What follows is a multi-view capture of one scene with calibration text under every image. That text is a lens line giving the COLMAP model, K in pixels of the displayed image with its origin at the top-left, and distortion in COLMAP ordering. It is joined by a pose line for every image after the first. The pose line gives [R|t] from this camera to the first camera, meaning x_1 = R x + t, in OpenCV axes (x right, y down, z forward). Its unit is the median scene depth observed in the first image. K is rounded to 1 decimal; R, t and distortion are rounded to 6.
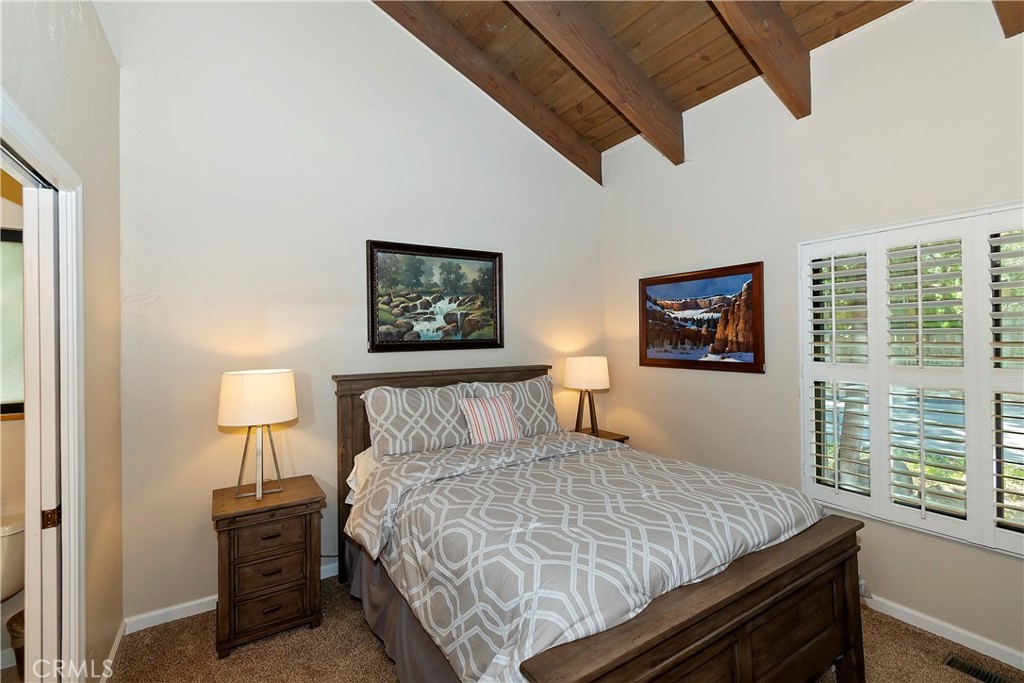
lens RADIAL K [[455.2, 0, 509.8], [0, 455.2, 331.2], [0, 0, 1]] dist [0.002404, 0.000195]
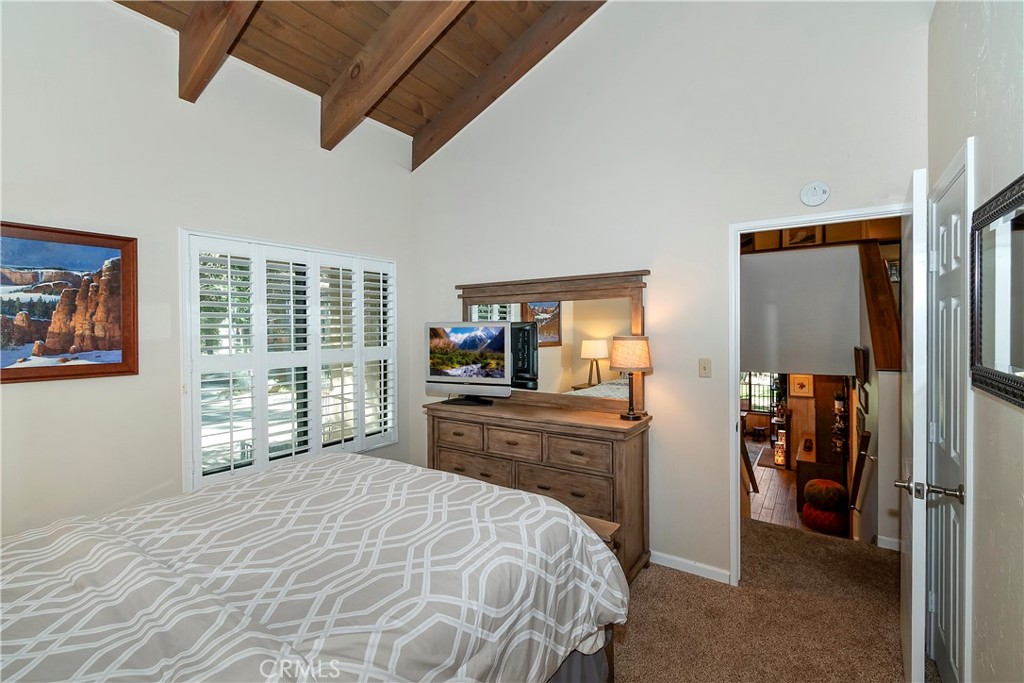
lens RADIAL K [[455.2, 0, 509.8], [0, 455.2, 331.2], [0, 0, 1]] dist [0.002404, 0.000195]
pose [[-0.381653, 0.000578, 0.924305, -0.441101], [-0.007671, 0.999963, -0.003793, 0.012028], [-0.924274, -0.008538, -0.381635, 0.653308]]
